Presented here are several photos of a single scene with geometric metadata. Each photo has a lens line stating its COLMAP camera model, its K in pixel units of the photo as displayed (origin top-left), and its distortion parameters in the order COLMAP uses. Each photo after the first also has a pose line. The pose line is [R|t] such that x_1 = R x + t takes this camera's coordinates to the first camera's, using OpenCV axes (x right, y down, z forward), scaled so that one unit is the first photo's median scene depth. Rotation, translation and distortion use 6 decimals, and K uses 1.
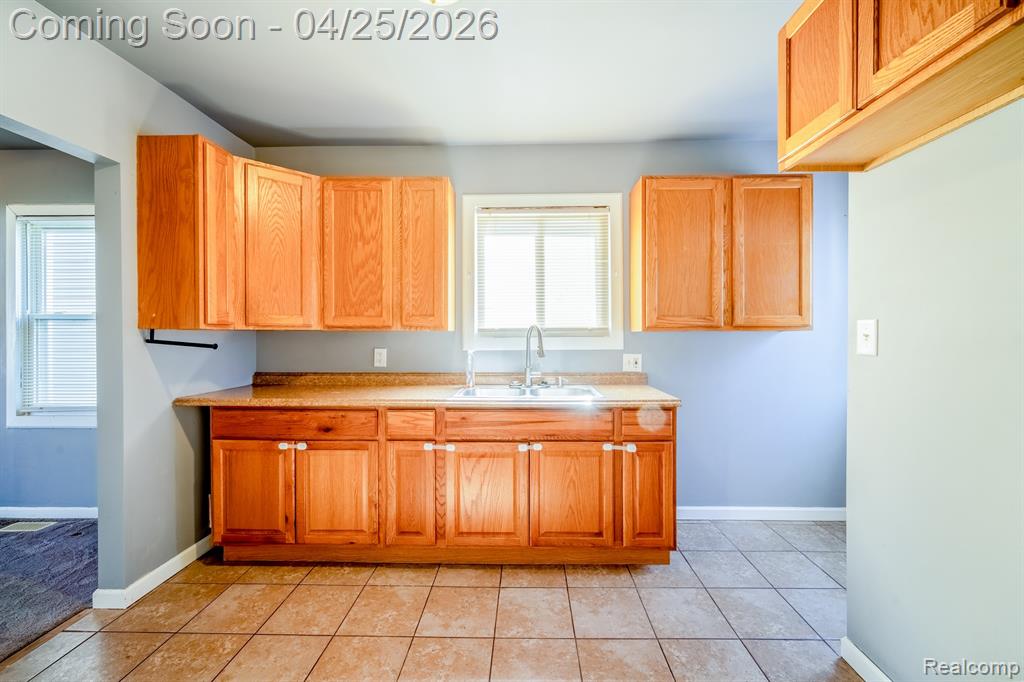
lens RADIAL K [[419.0, 0, 520.5], [0, 419.0, 336.4], [0, 0, 1]] dist [0.001322, -0.001801]
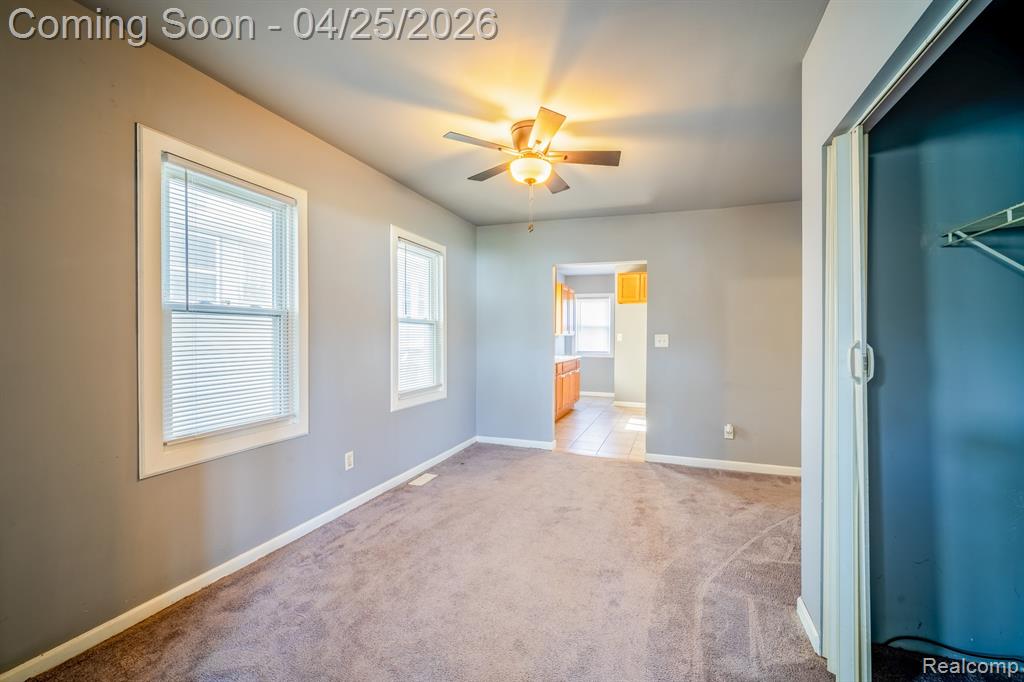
lens RADIAL K [[419.0, 0, 522.0], [0, 419.0, 338.1], [0, 0, 1]] dist [0.001322, -0.001801]
pose [[0.335296, 0.001800, 0.942111, -2.225940], [0.000998, 0.999997, -0.002266, 0.011165], [-0.942112, 0.001700, 0.335294, 0.253132]]
